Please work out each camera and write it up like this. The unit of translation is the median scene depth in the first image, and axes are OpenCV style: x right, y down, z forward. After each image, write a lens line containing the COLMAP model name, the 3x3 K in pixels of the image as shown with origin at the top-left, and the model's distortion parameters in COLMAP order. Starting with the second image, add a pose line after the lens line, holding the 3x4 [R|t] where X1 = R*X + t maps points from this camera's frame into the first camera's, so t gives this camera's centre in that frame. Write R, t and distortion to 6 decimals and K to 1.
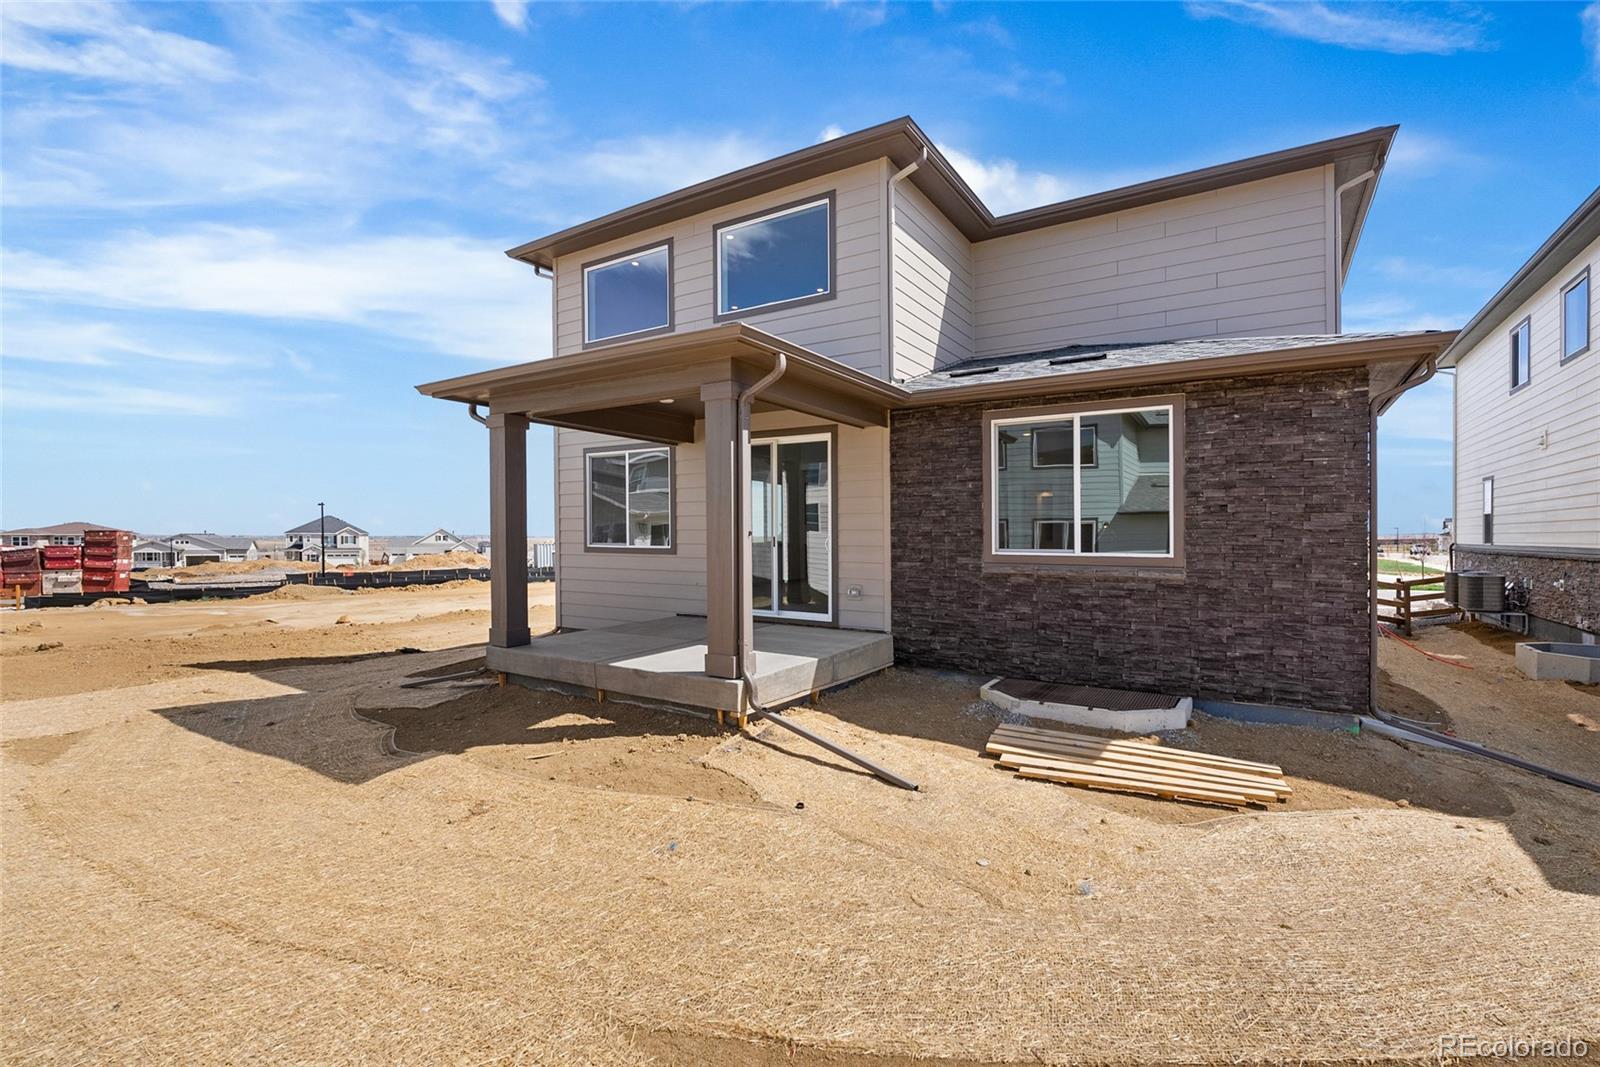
lens RADIAL K [[714.5, 0, 798.7], [0, 714.5, 538.8], [0, 0, 1]] dist [-0.006803, 0.001090]
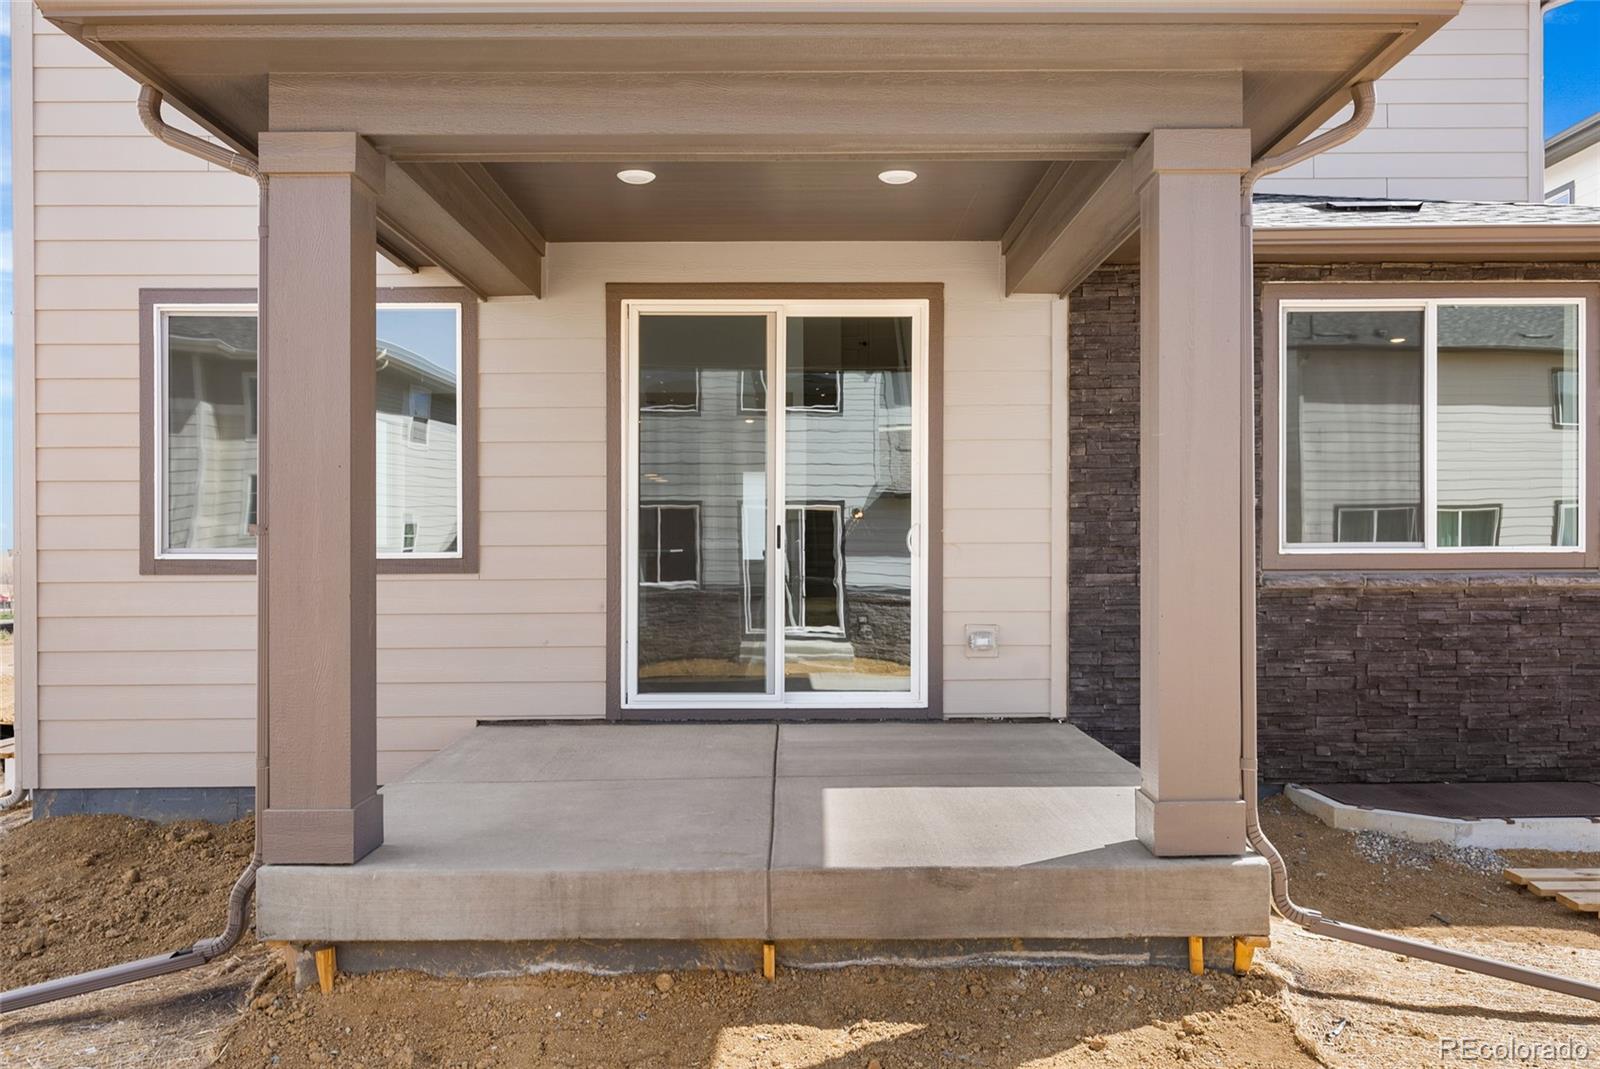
lens RADIAL K [[1286.5, 0, 806.0], [0, 1286.5, 538.5], [0, 0, 1]] dist [0.003211, 0.009190]
pose [[0.840610, -0.009702, 0.541554, -0.573422], [0.011668, 0.999932, -0.000197, 0.006869], [-0.541515, 0.006485, 0.840666, 0.411748]]
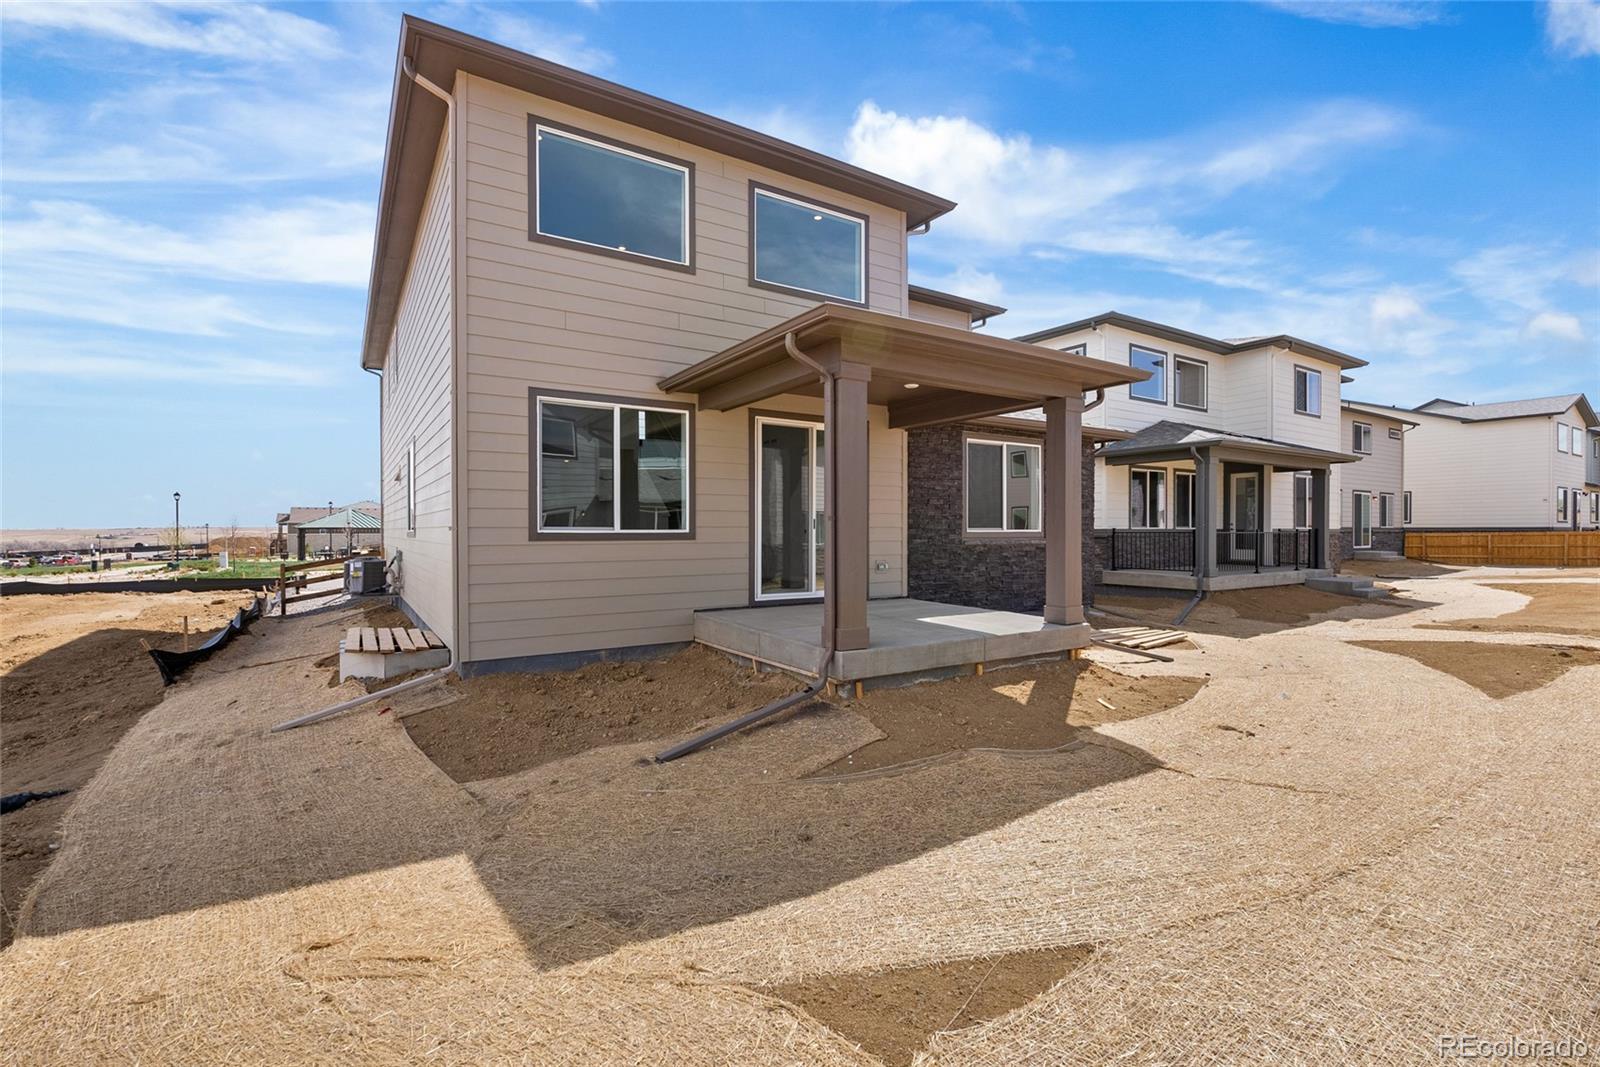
lens RADIAL K [[714.5, 0, 807.4], [0, 714.5, 522.2], [0, 0, 1]] dist [-0.006803, 0.001090]
pose [[0.412702, 0.004442, 0.910855, -1.237716], [0.005085, 0.999961, -0.007180, 0.011332], [-0.910852, 0.007595, 0.412663, 0.743362]]
